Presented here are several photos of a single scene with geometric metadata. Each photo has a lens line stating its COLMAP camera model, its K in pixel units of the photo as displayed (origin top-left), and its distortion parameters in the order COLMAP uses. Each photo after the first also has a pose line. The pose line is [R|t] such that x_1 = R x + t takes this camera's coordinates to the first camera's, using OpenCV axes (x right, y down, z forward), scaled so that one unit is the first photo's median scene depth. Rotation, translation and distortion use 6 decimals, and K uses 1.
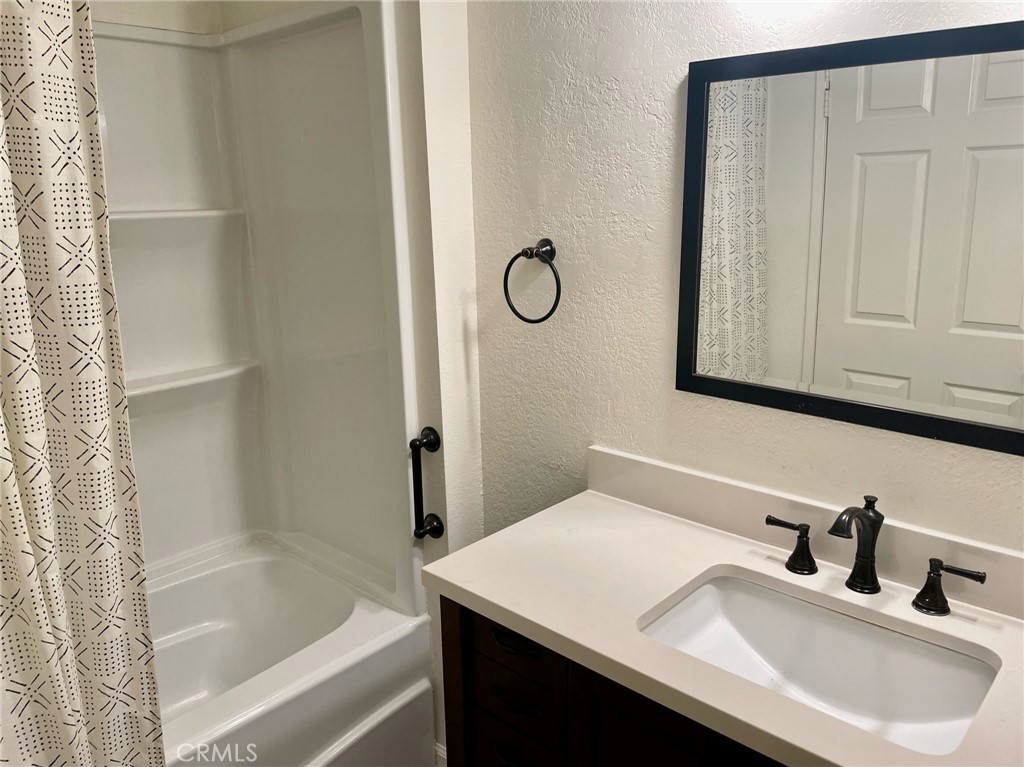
lens RADIAL K [[767.9, 0, 511.4], [0, 767.9, 376.4], [0, 0, 1]] dist [0.089223, -0.131969]
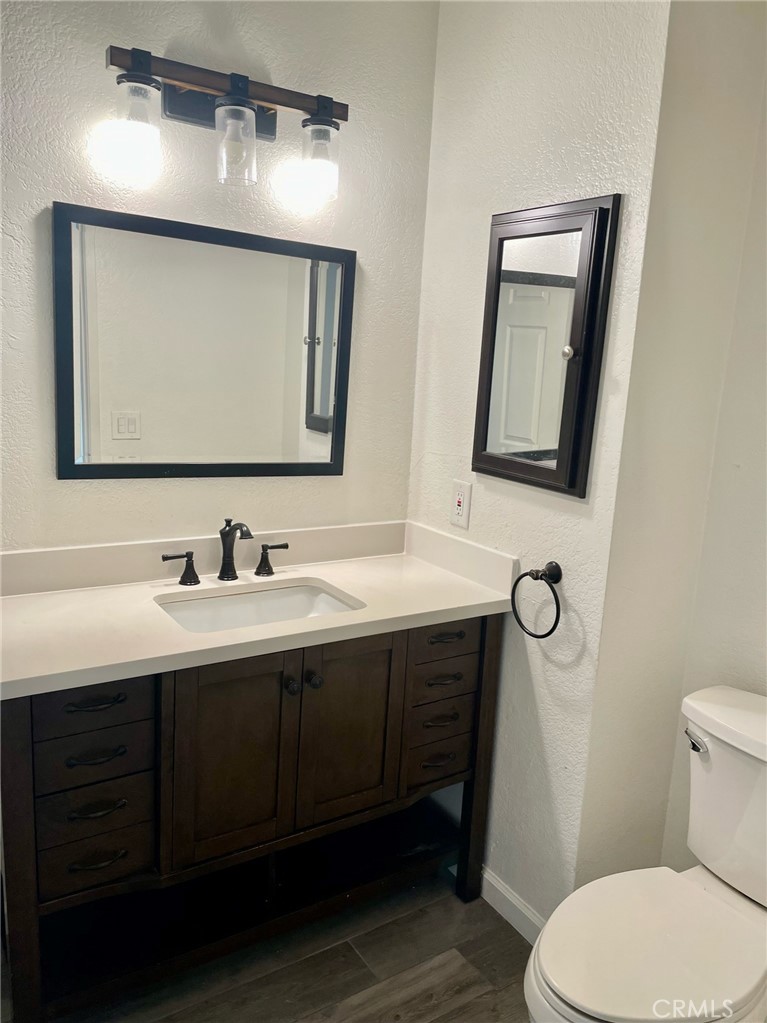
lens RADIAL K [[767.1, 0, 383.5], [0, 767.1, 511.5], [0, 0, 1]] dist [0.089223, -0.131969]
pose [[0.216742, -0.157981, 0.963361, -0.920192], [0.148339, 0.980690, 0.127449, -0.013798], [-0.964893, 0.115280, 0.235991, 0.296800]]
